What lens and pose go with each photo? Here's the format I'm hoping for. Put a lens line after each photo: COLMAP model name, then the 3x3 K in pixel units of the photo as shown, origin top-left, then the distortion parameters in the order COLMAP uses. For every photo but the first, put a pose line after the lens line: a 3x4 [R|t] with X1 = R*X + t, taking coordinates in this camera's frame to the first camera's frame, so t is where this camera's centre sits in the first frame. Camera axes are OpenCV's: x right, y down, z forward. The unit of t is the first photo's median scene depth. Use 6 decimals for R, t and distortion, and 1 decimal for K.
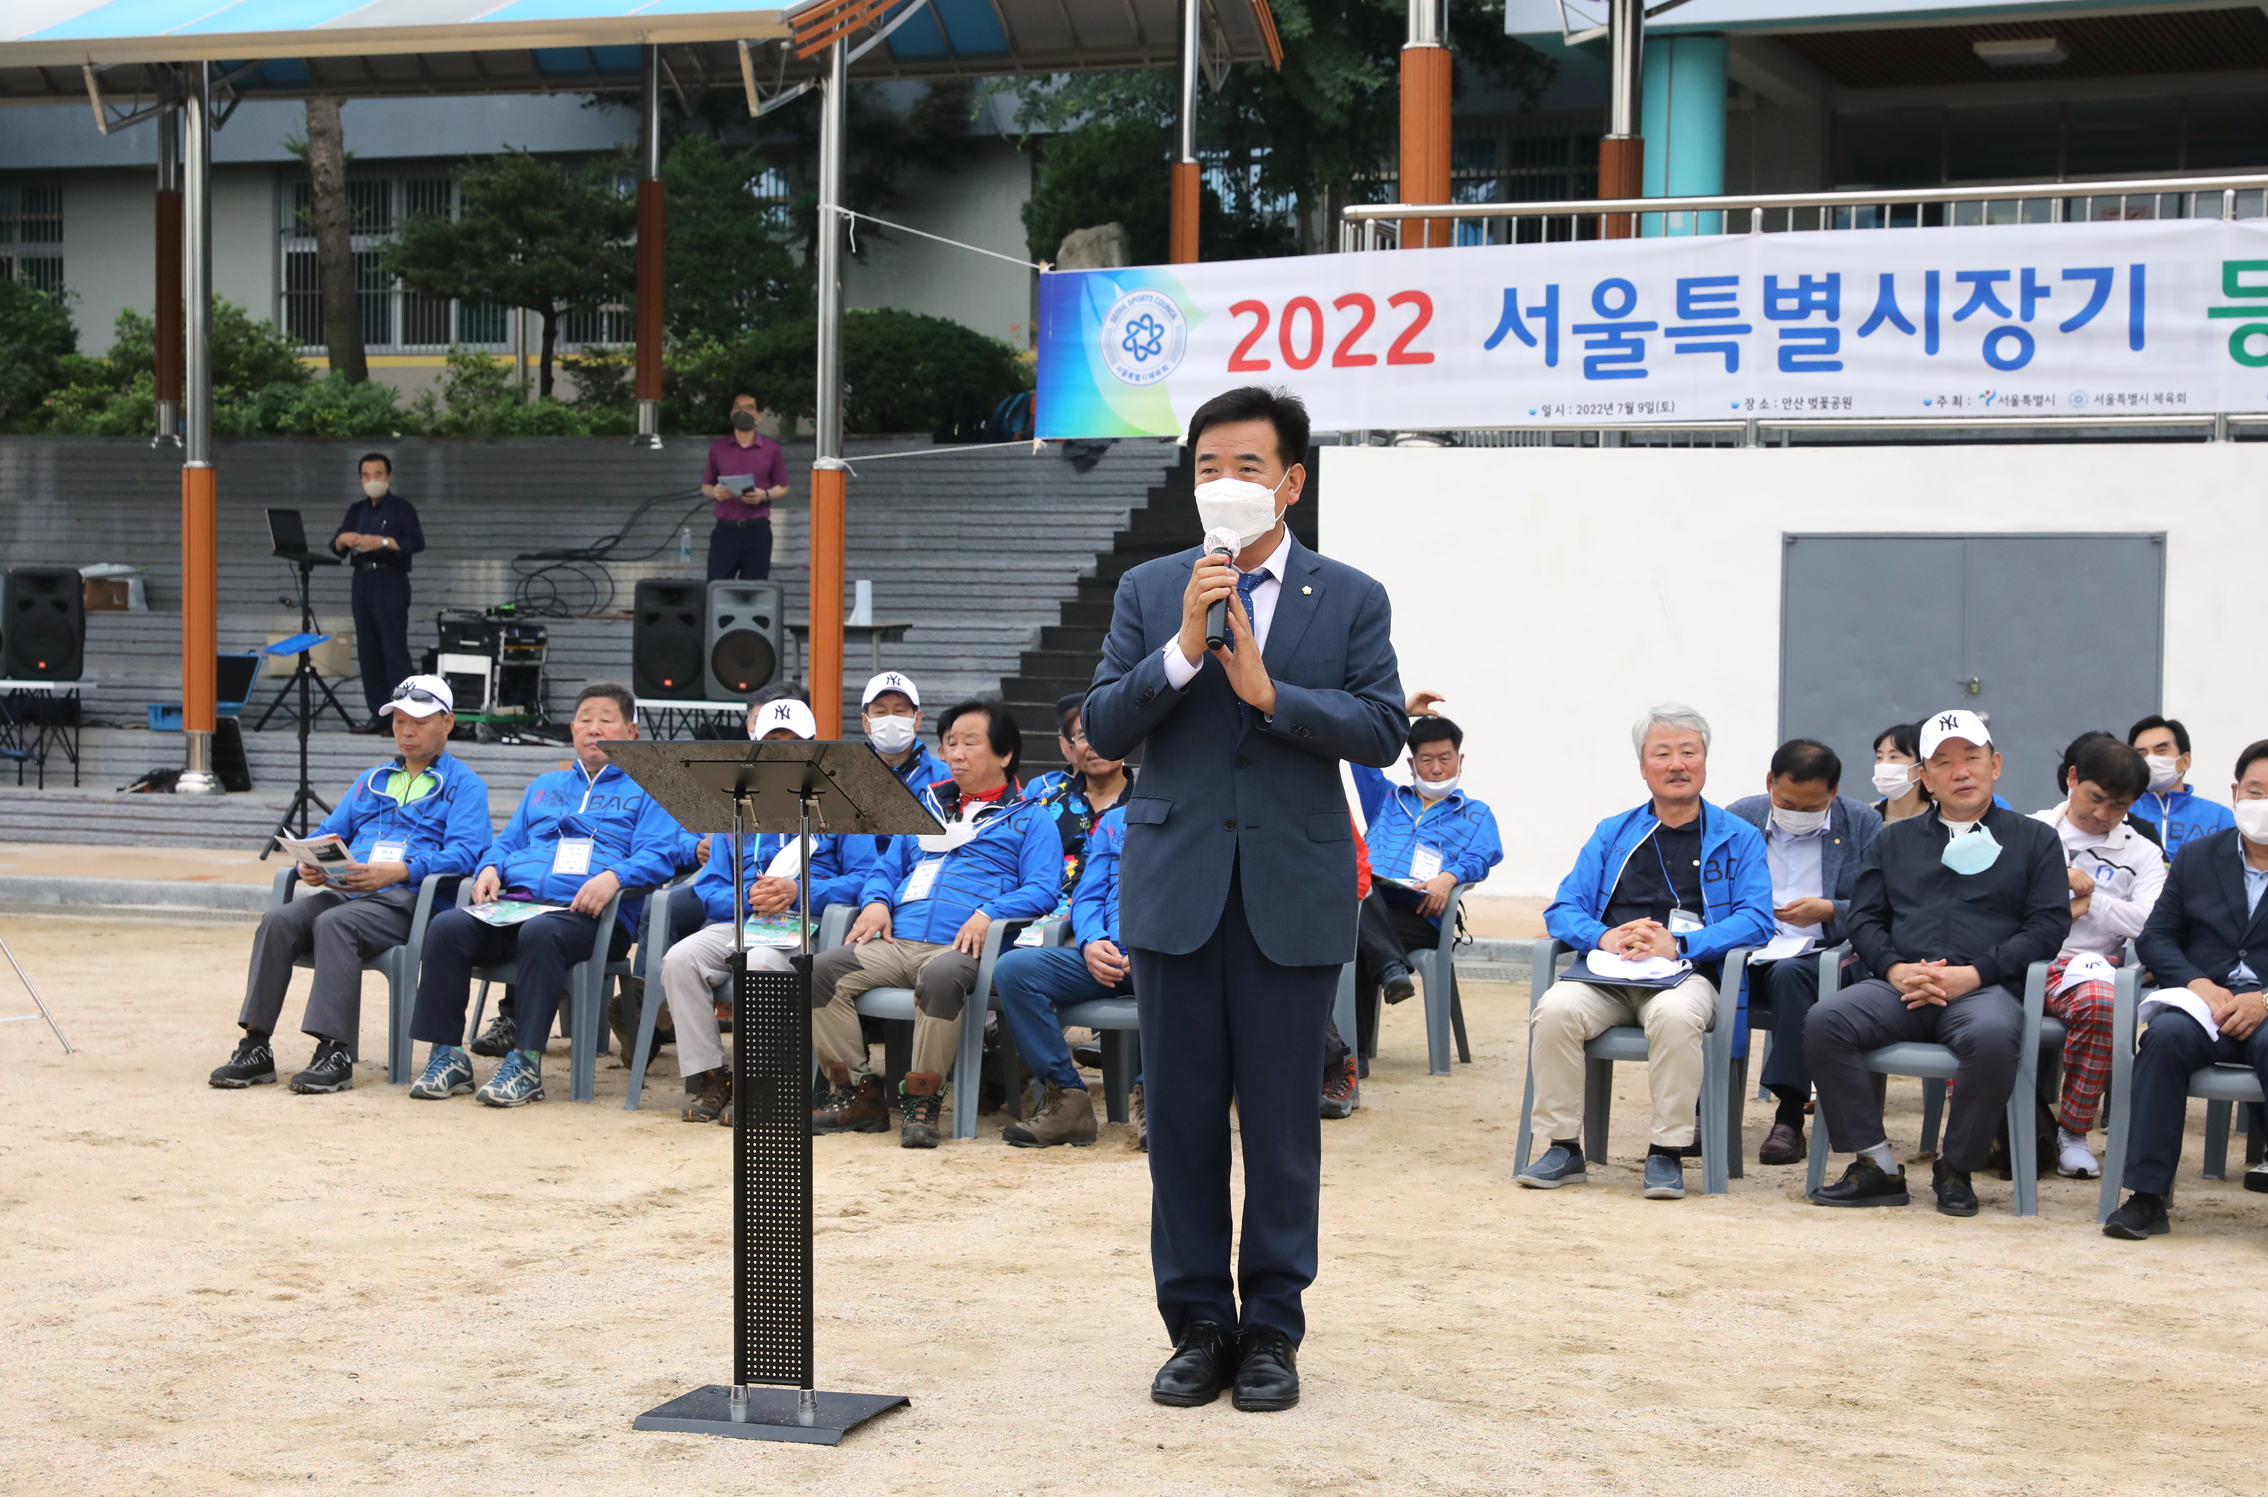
lens RADIAL K [[3693.7, 0, 1134.0], [0, 3693.7, 748.5], [0, 0, 1]] dist [0.143398, 0.152254]
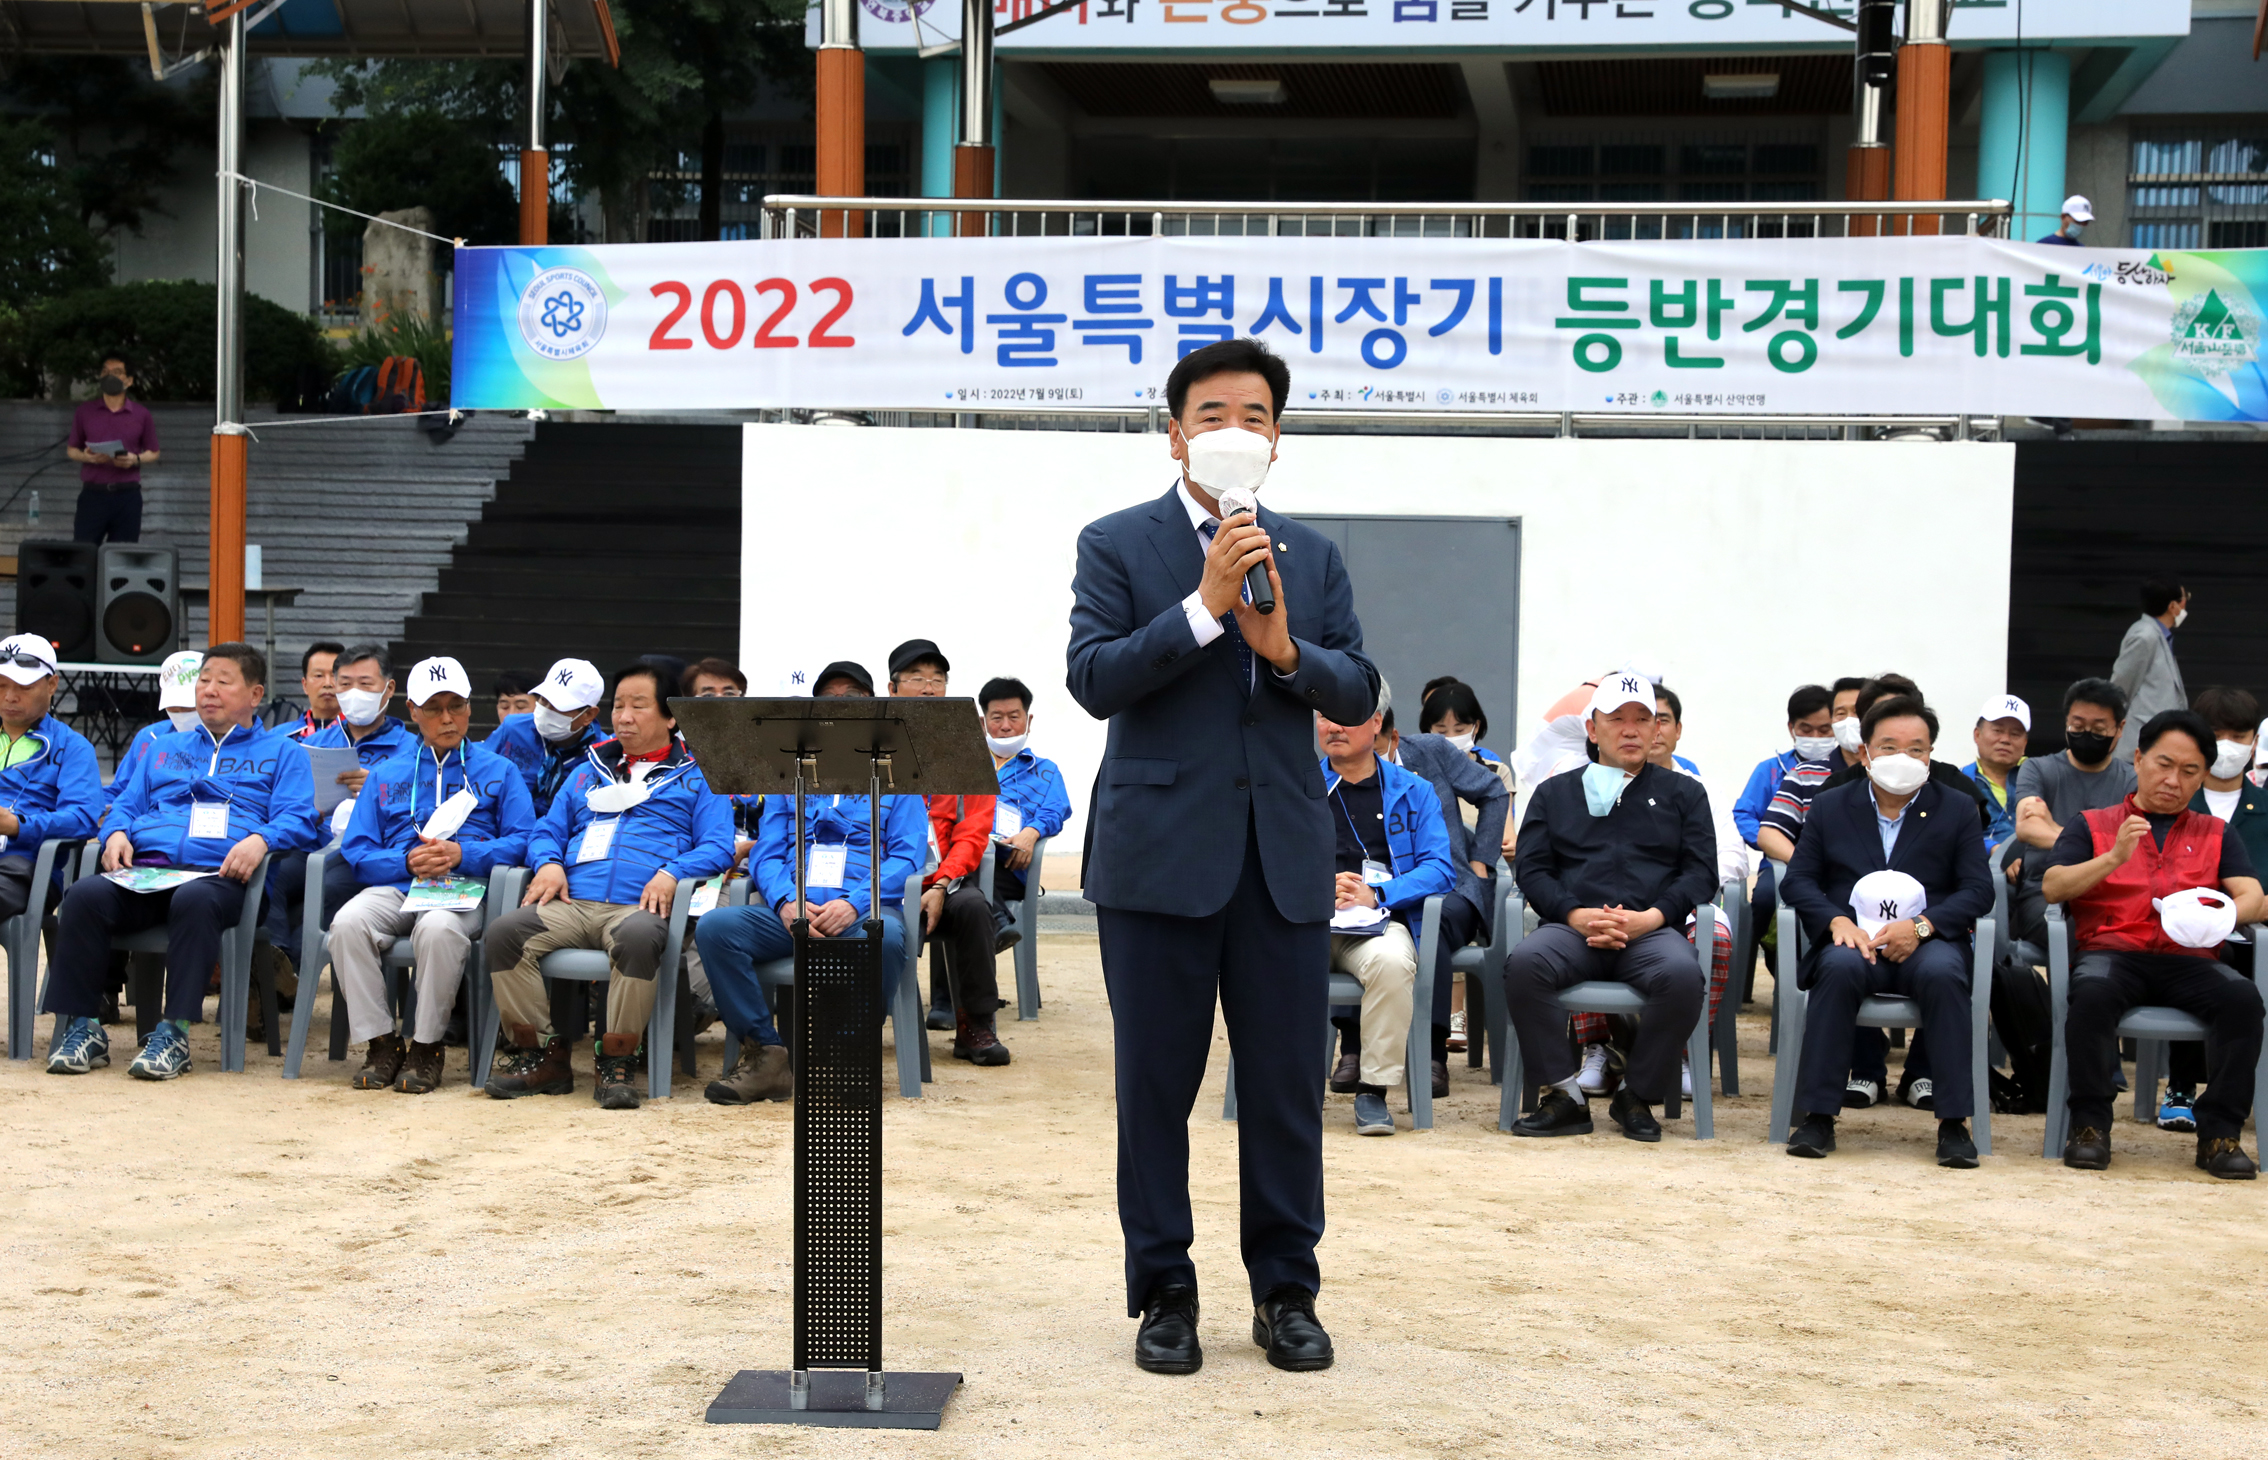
lens RADIAL K [[3359.0, 0, 1134.0], [0, 3359.0, 730.0], [0, 0, 1]] dist [0.102094, 0.136482]
pose [[0.968464, -0.002055, 0.249145, -0.084700], [0.000747, 0.999985, 0.005346, 0.000568], [-0.249153, -0.004991, 0.968451, 0.048157]]
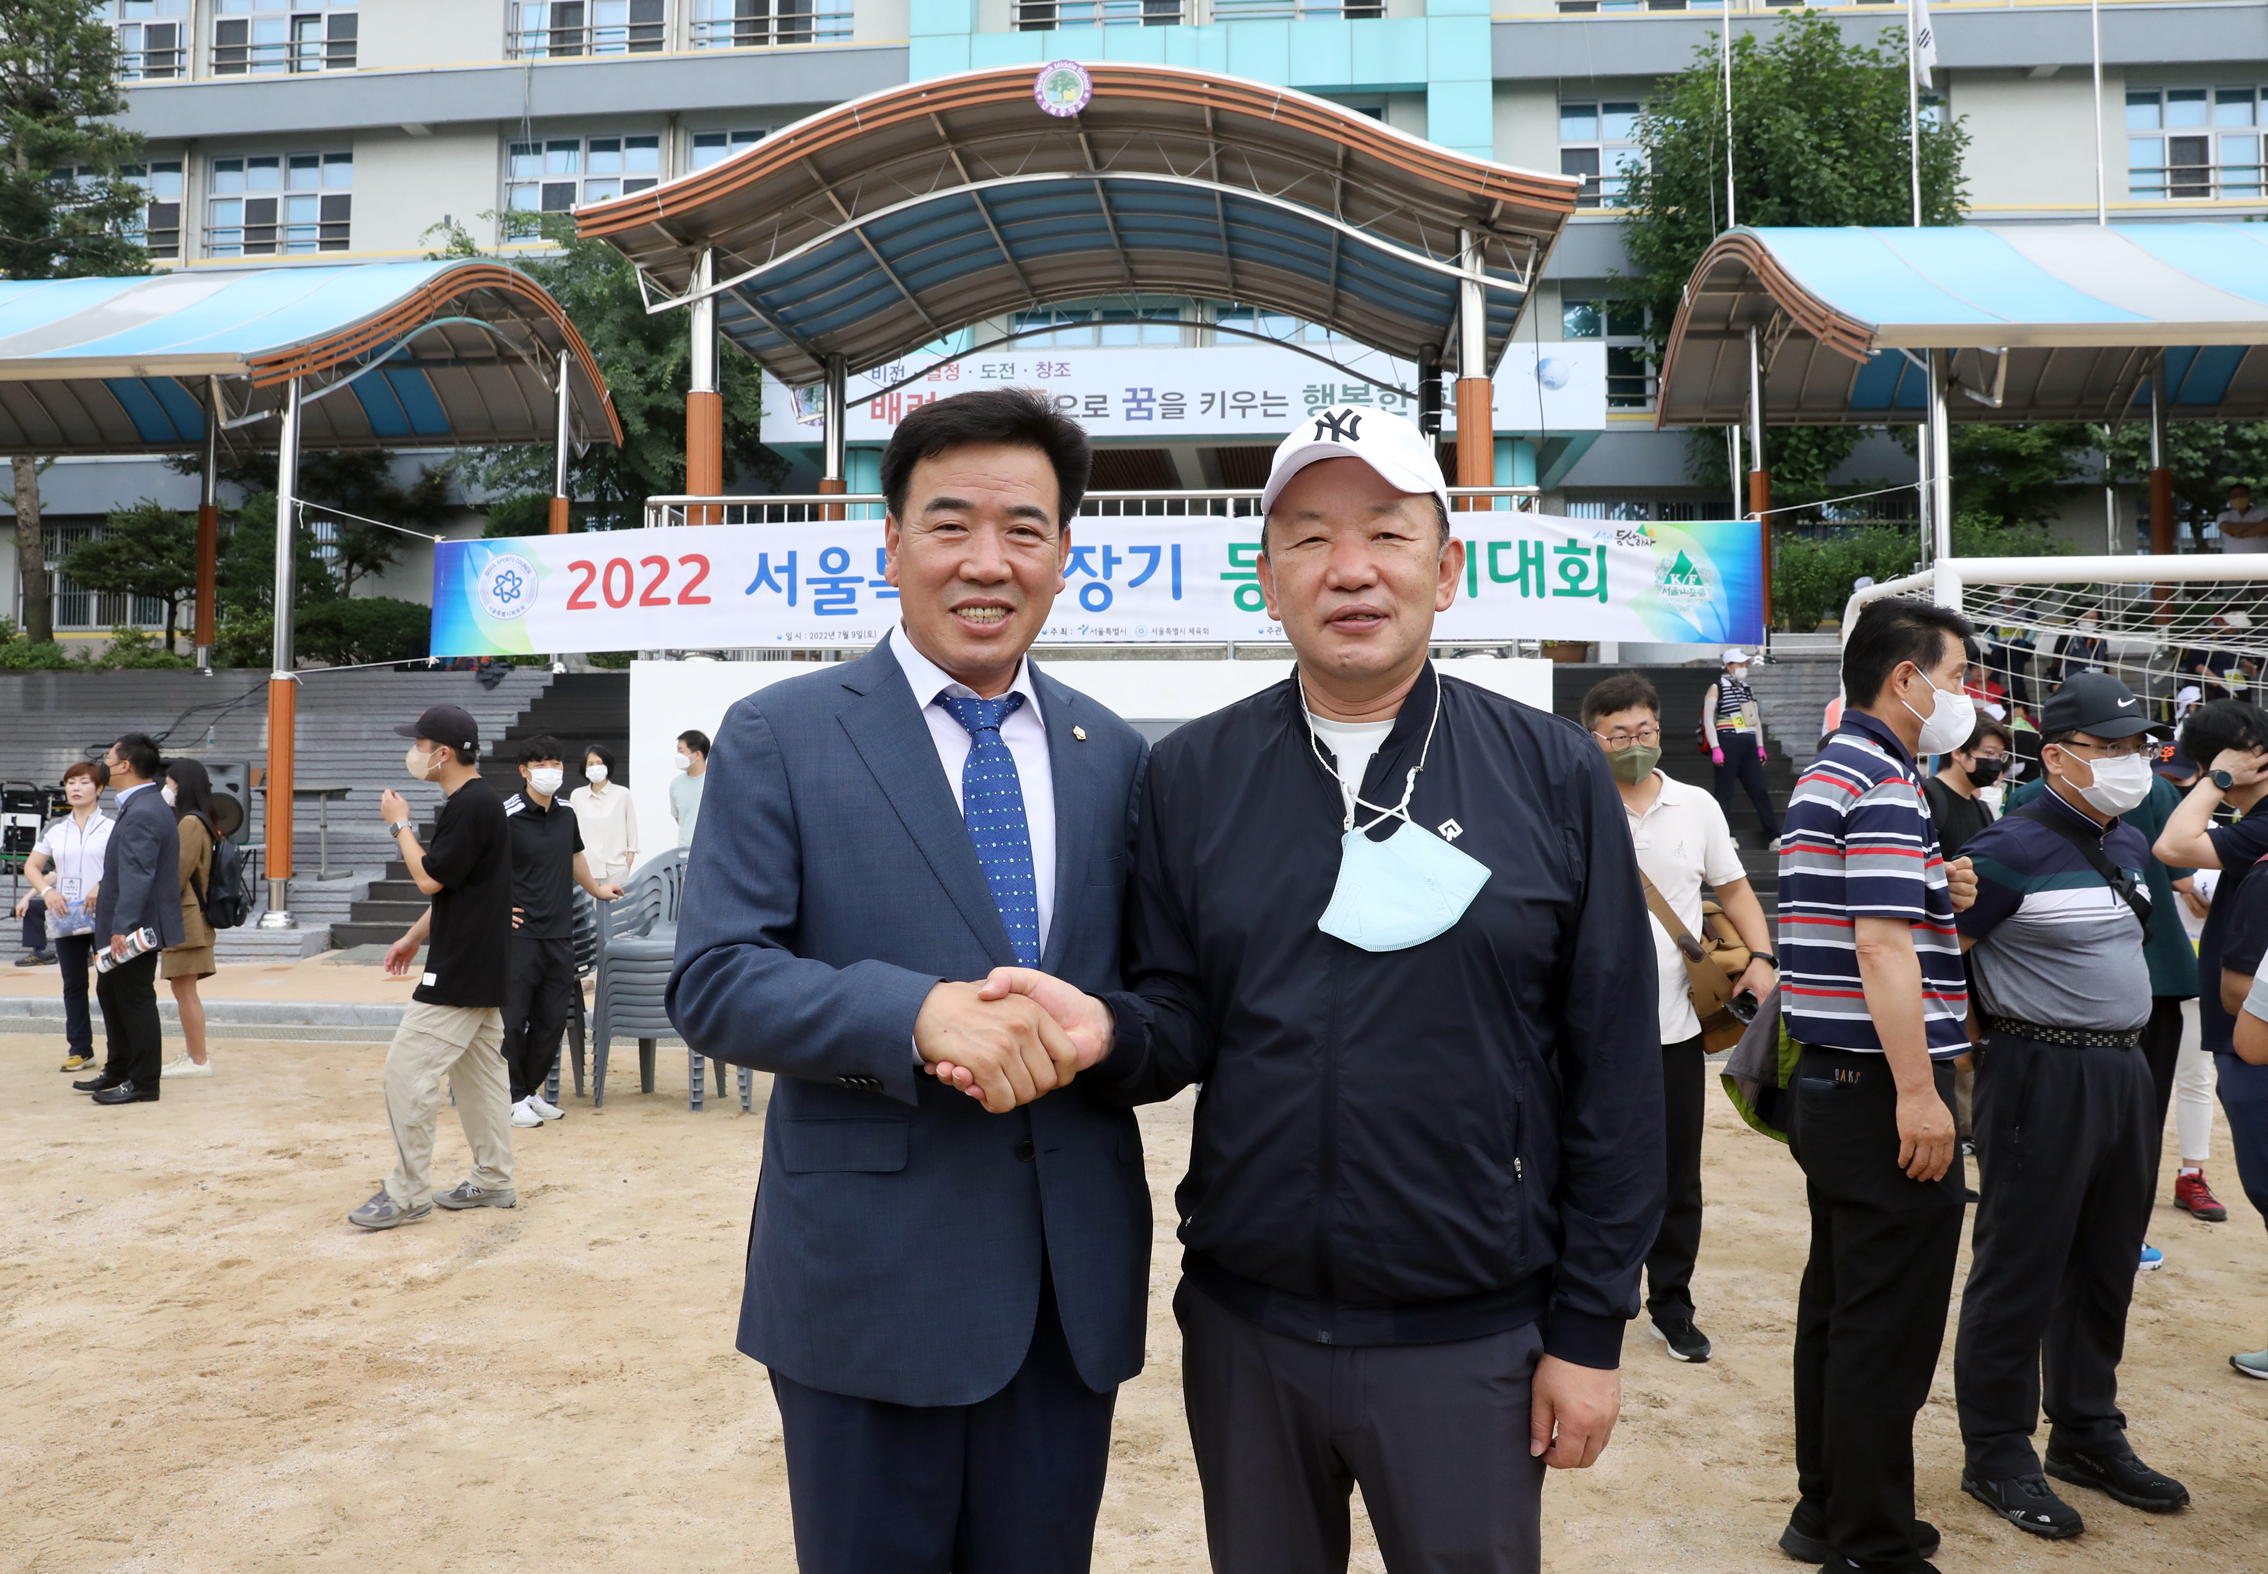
lens RADIAL K [[1735.9, 0, 1128.5], [0, 1735.9, 742.4], [0, 0, 1]] dist [-0.102807, 0.077121]
pose [[0.953165, -0.004142, 0.302421, 0.033800], [0.021927, 0.998222, -0.055435, -0.009297], [-0.301654, 0.059469, 0.951561, 0.323968]]
